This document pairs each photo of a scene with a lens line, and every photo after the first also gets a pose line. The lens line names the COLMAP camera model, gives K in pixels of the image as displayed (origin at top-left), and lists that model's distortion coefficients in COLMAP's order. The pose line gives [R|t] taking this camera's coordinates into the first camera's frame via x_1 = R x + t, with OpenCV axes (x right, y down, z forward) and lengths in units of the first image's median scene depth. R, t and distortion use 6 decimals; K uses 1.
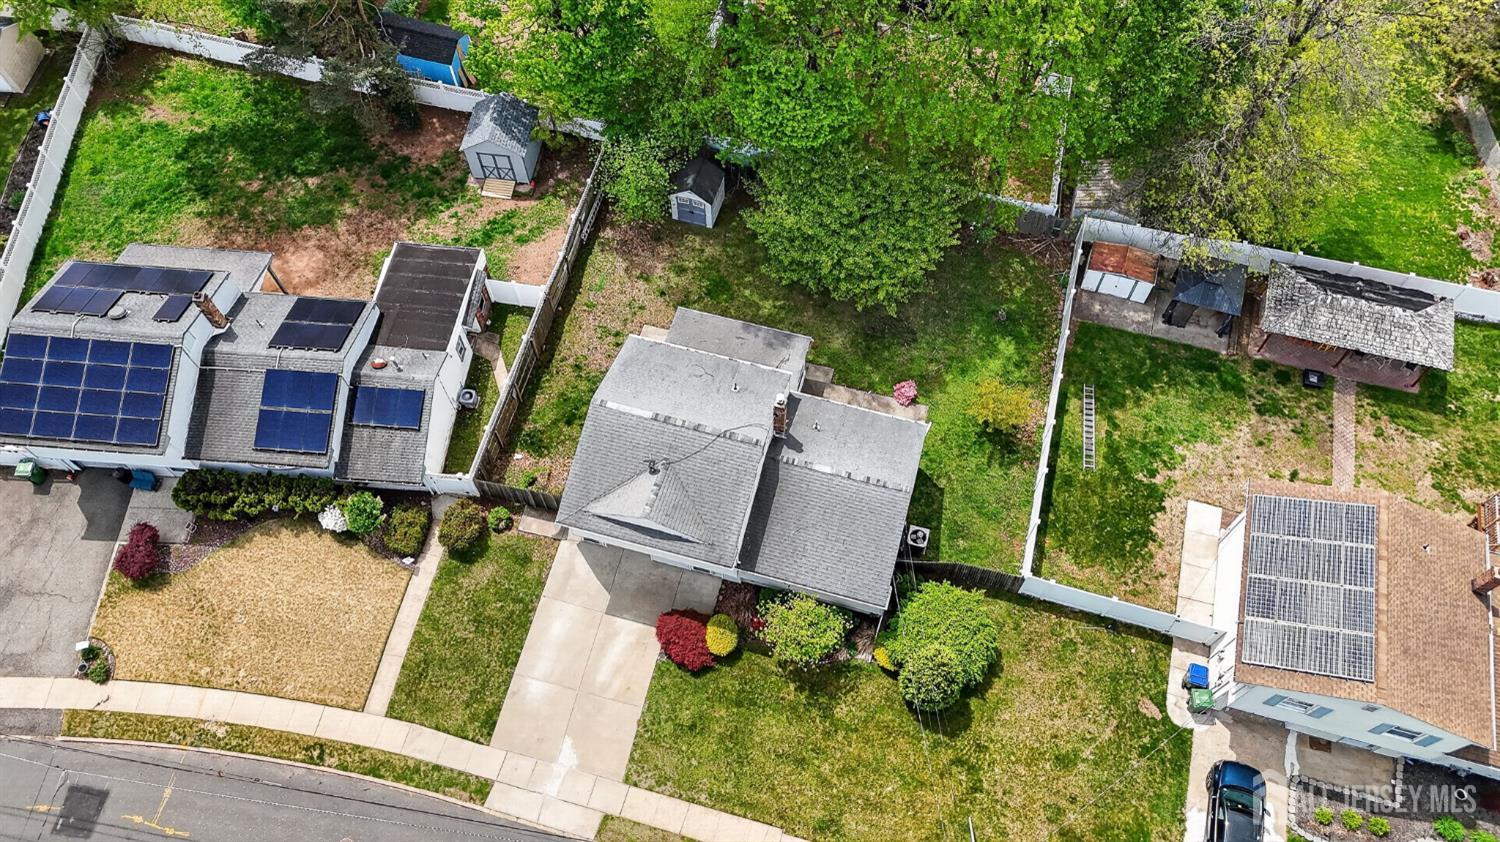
lens RADIAL K [[1127.1, 0, 748.8], [0, 1127.1, 419.2], [0, 0, 1]] dist [0.073208, -0.027088]
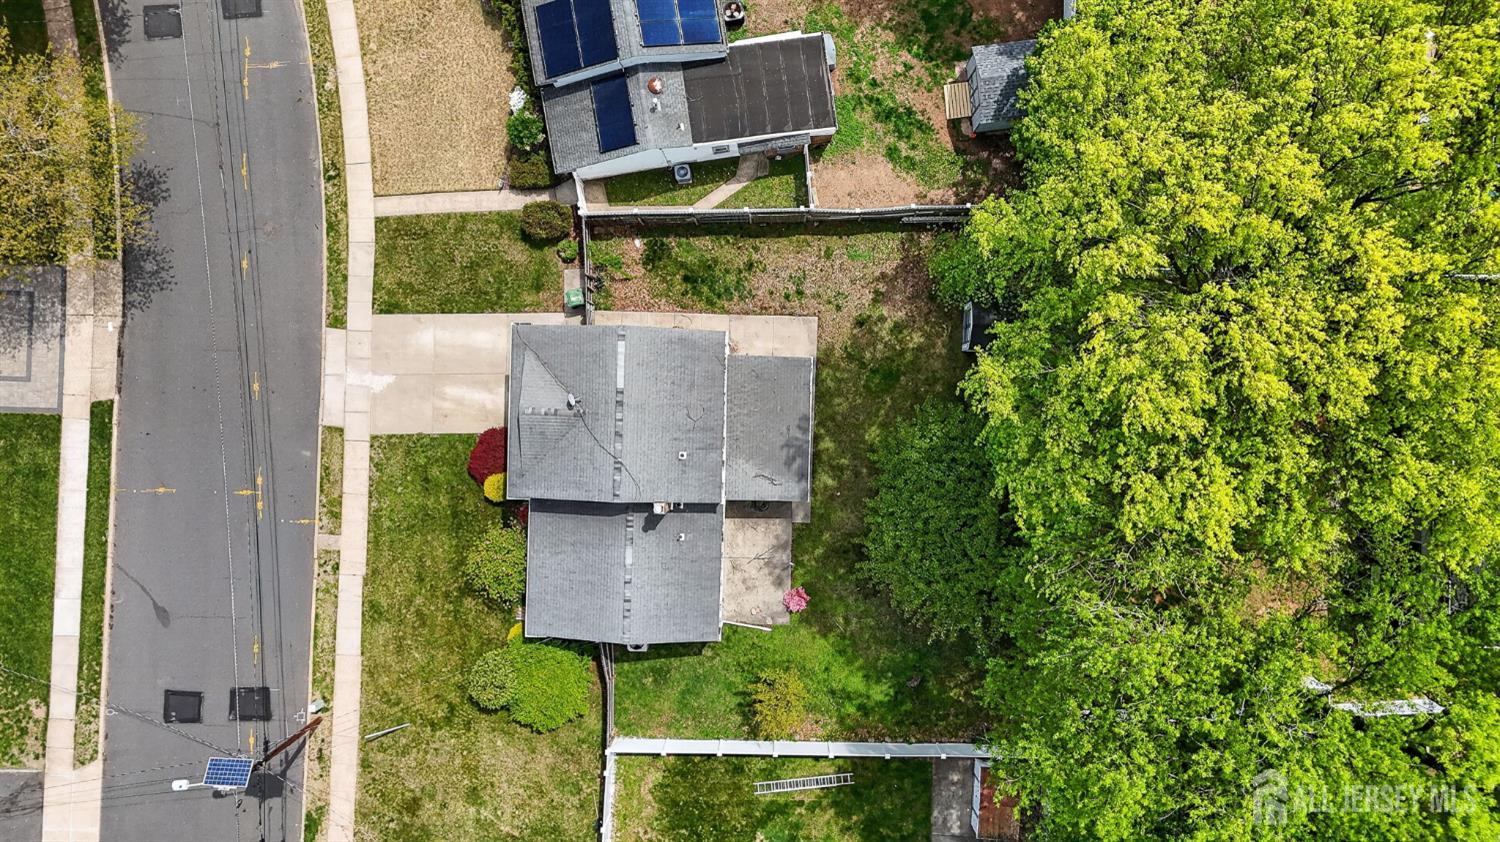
lens RADIAL K [[1127.1, 0, 751.2], [0, 1127.1, 422.6], [0, 0, 1]] dist [0.073208, -0.027088]
pose [[0.247401, 0.968885, 0.007433, -0.031370], [-0.834725, 0.209236, 0.509368, -0.566774], [0.491963, -0.132223, 0.860517, 0.162258]]
